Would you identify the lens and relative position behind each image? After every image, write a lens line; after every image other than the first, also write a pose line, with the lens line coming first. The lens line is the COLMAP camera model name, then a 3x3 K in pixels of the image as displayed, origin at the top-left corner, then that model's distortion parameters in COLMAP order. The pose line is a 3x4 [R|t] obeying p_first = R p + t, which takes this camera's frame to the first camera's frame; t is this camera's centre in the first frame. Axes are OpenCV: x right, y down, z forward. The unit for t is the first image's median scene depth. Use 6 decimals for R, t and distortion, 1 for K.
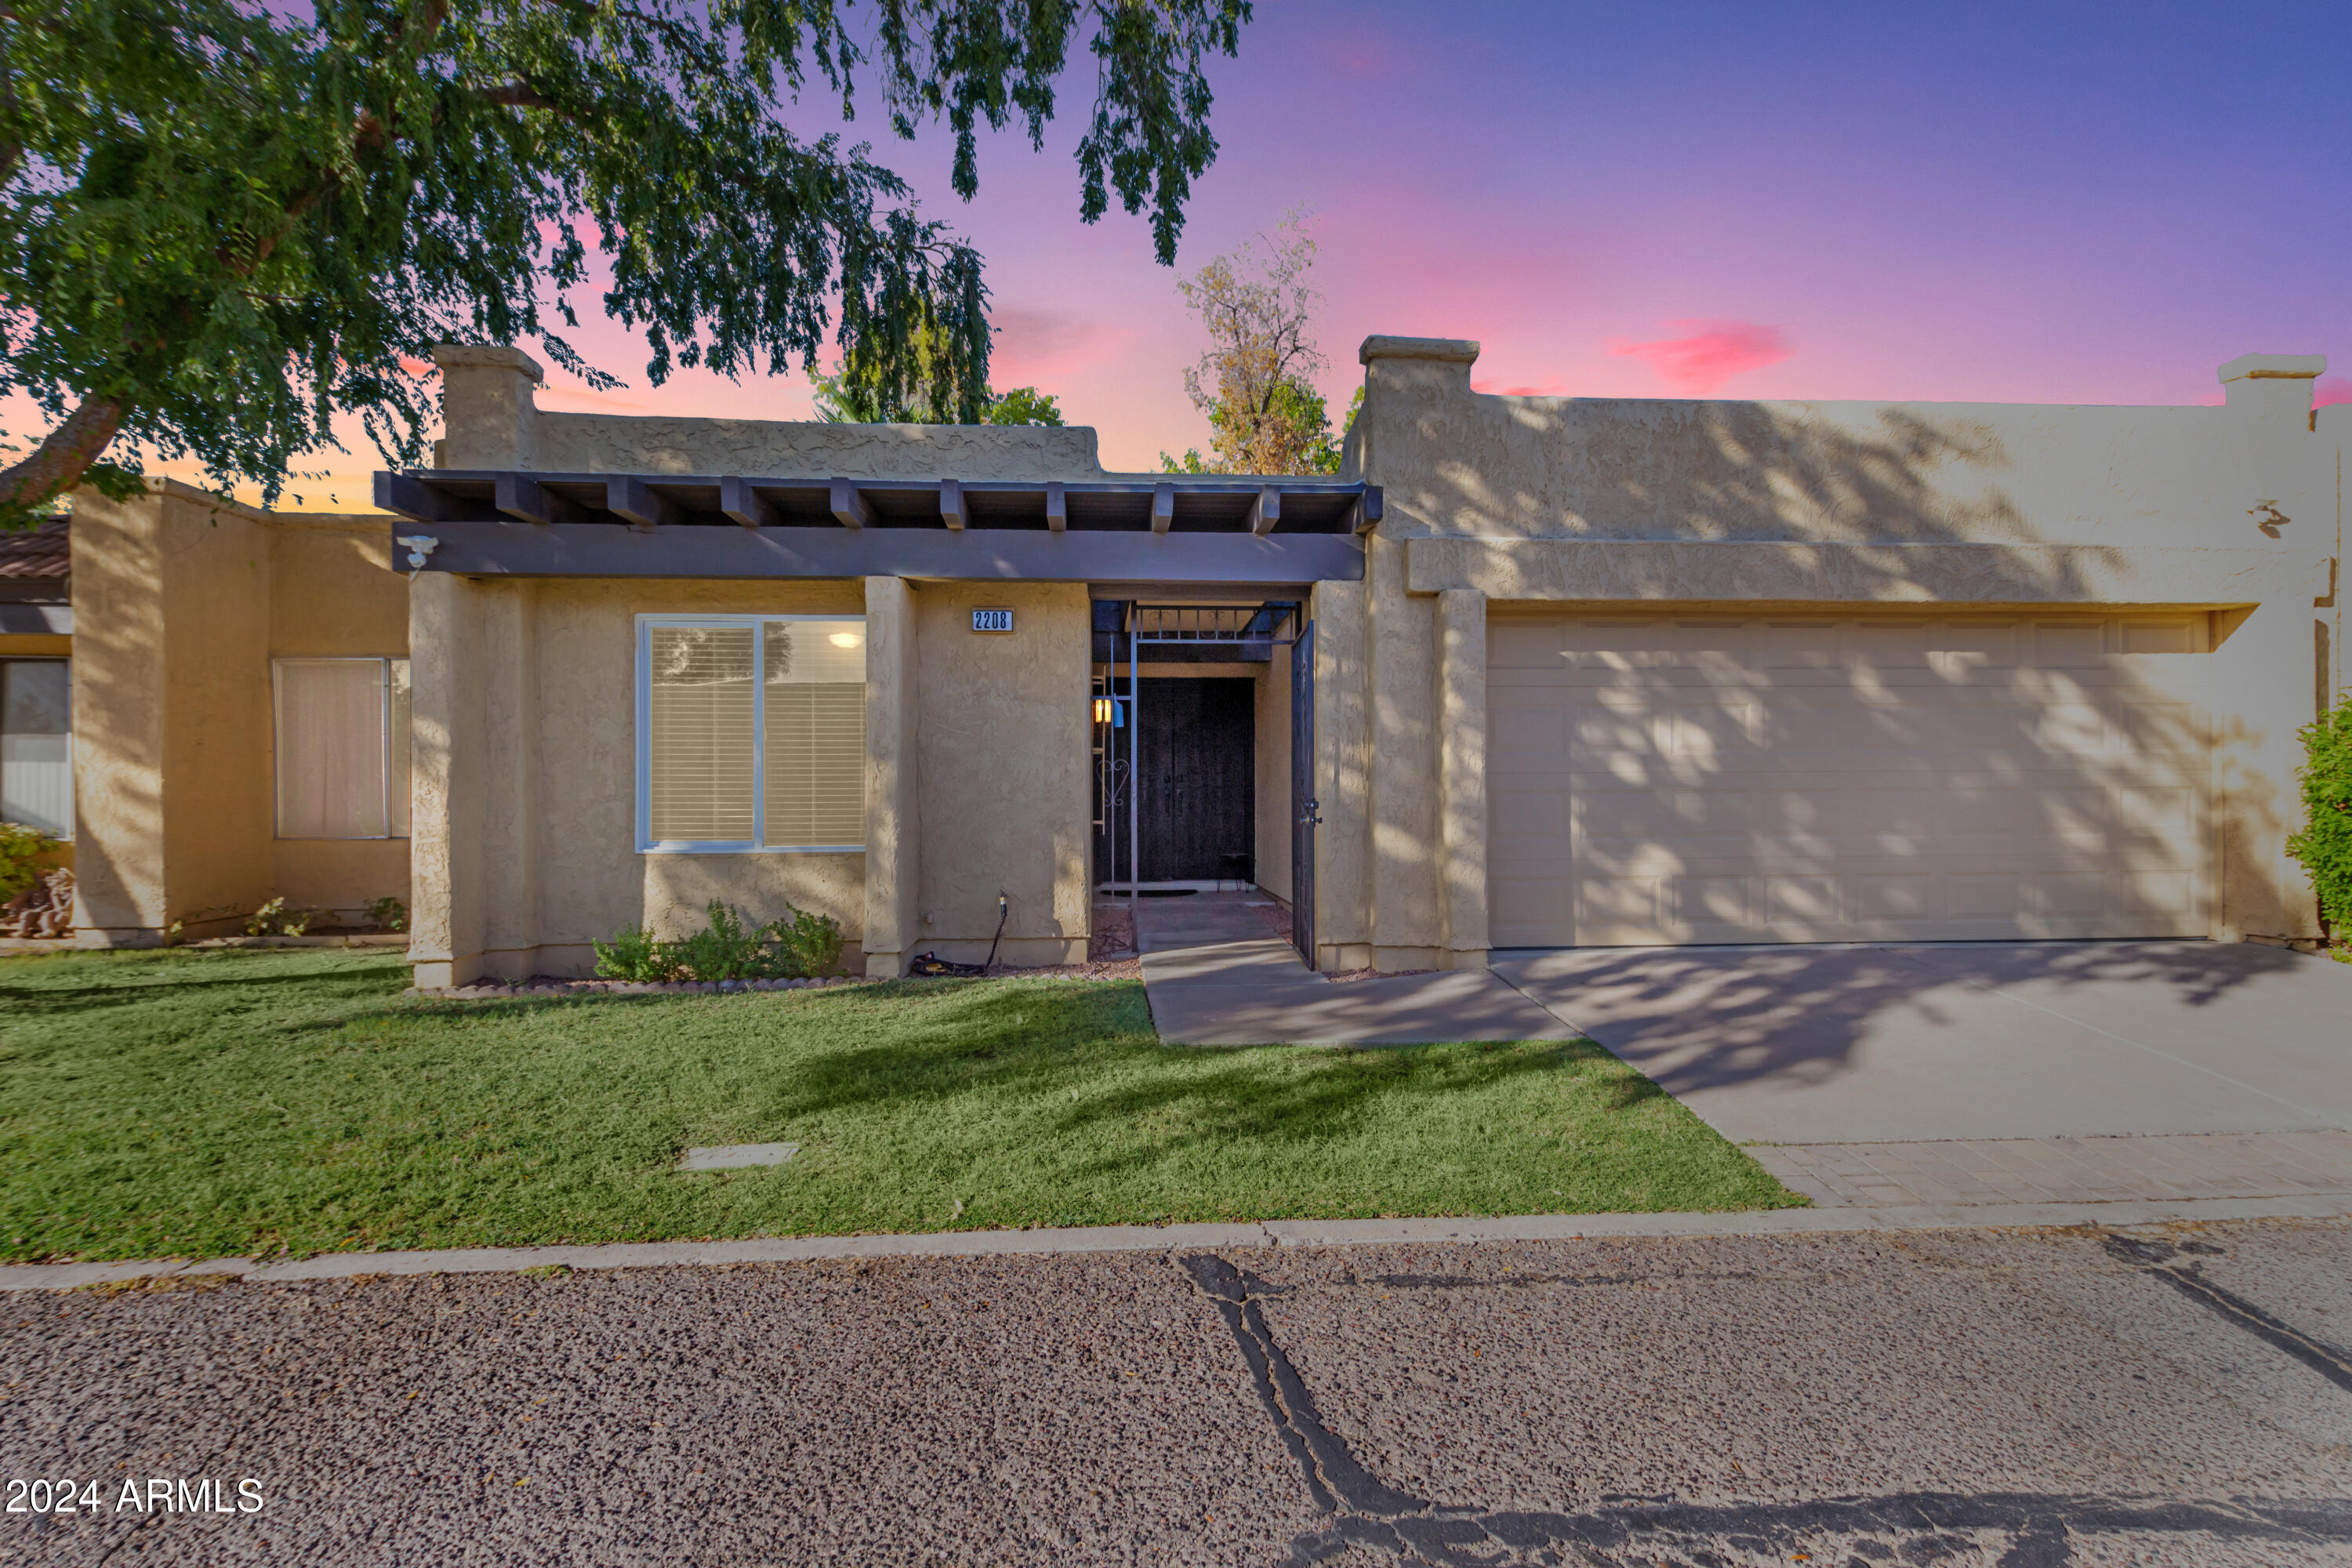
lens RADIAL K [[1083.5, 0, 1168.9], [0, 1083.5, 780.7], [0, 0, 1]] dist [0.004040, -0.003200]
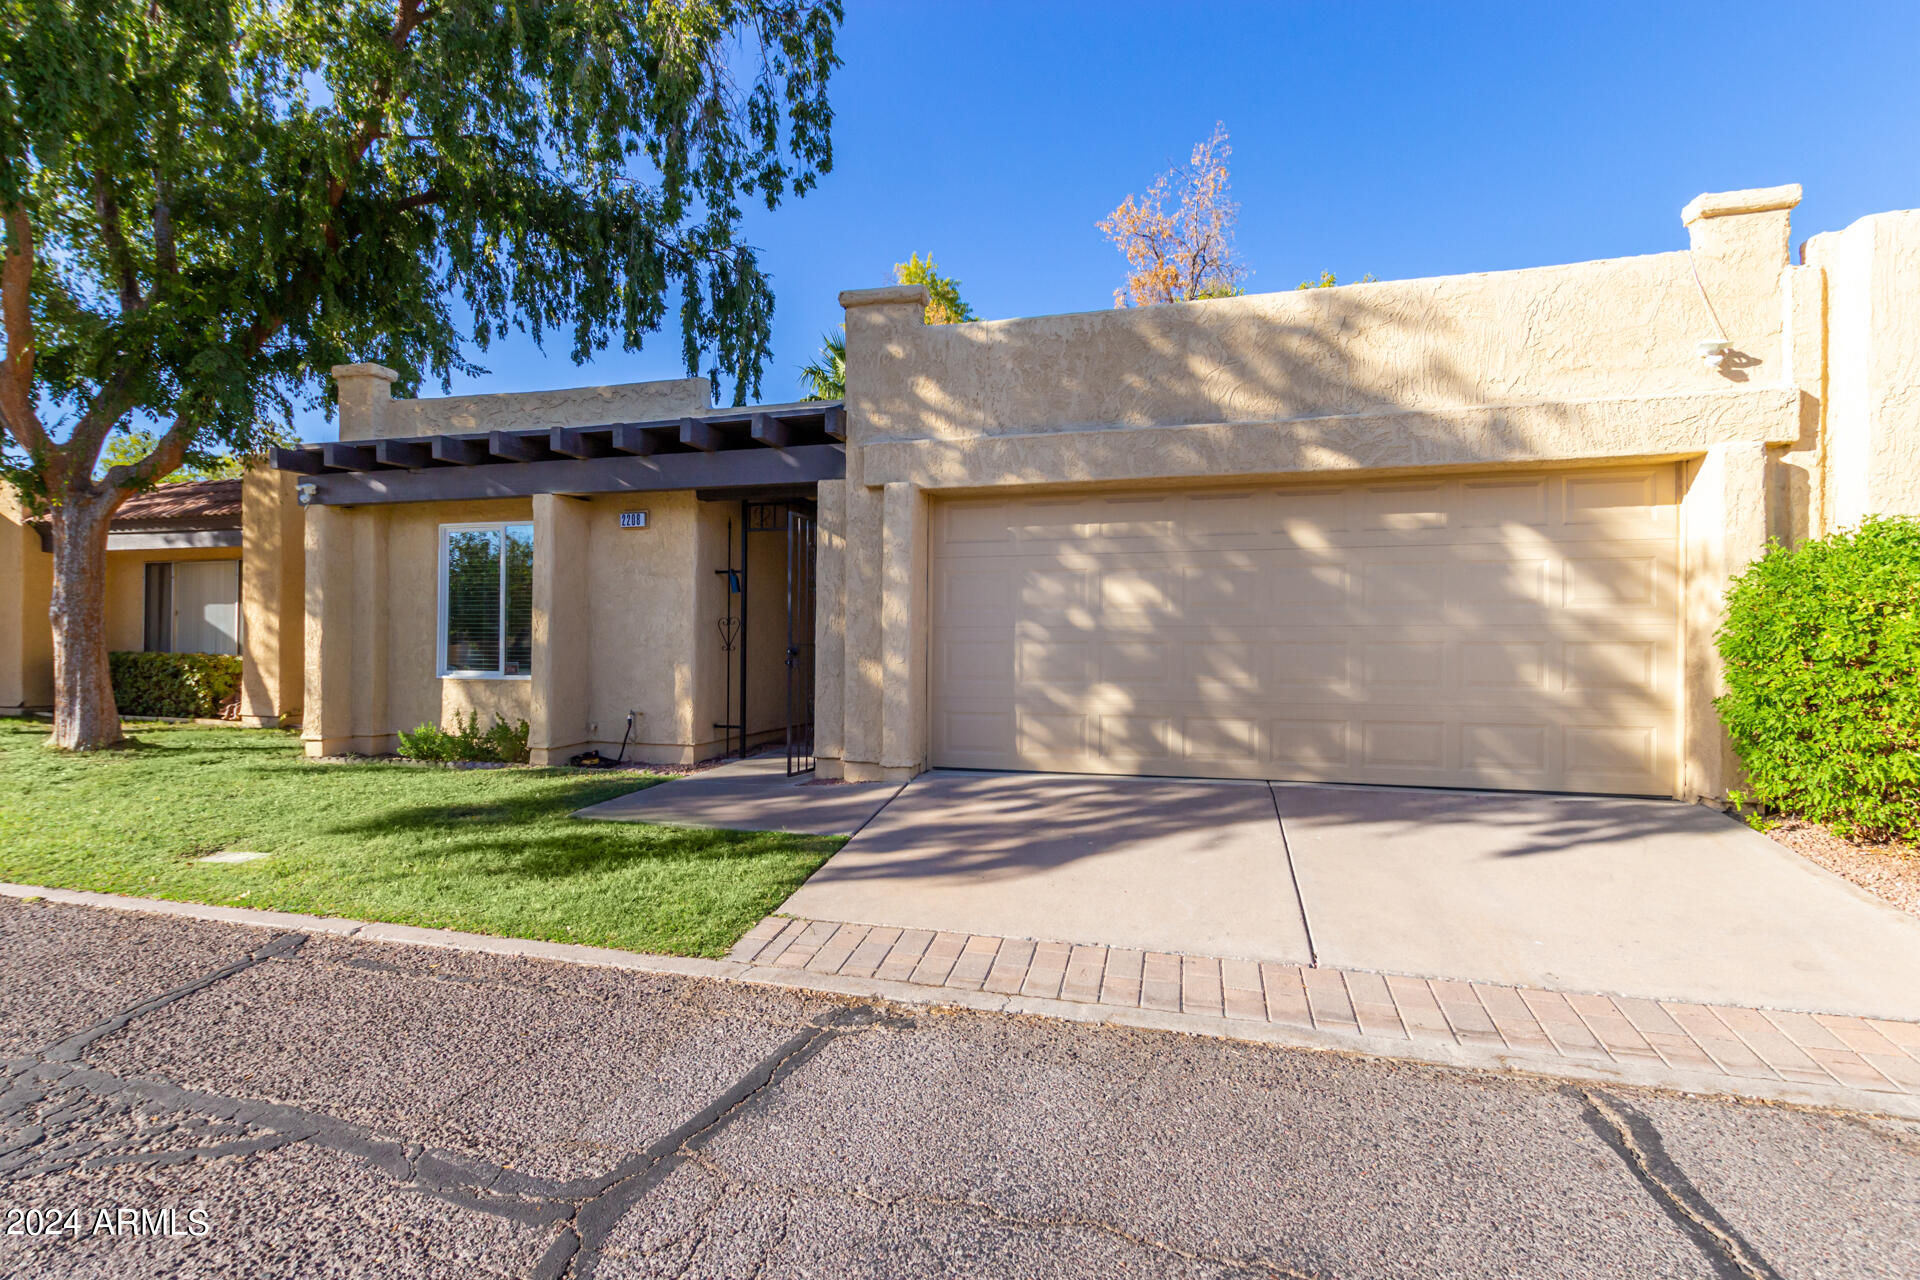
lens RADIAL K [[876.8, 0, 960.0], [0, 876.8, 640.0], [0, 0, 1]] dist [0.004118, -0.010149]
pose [[0.947763, 0.003617, -0.318956, 0.613920], [0.002843, 0.999800, 0.019786, -0.009942], [0.318964, -0.019660, 0.947563, 0.040750]]
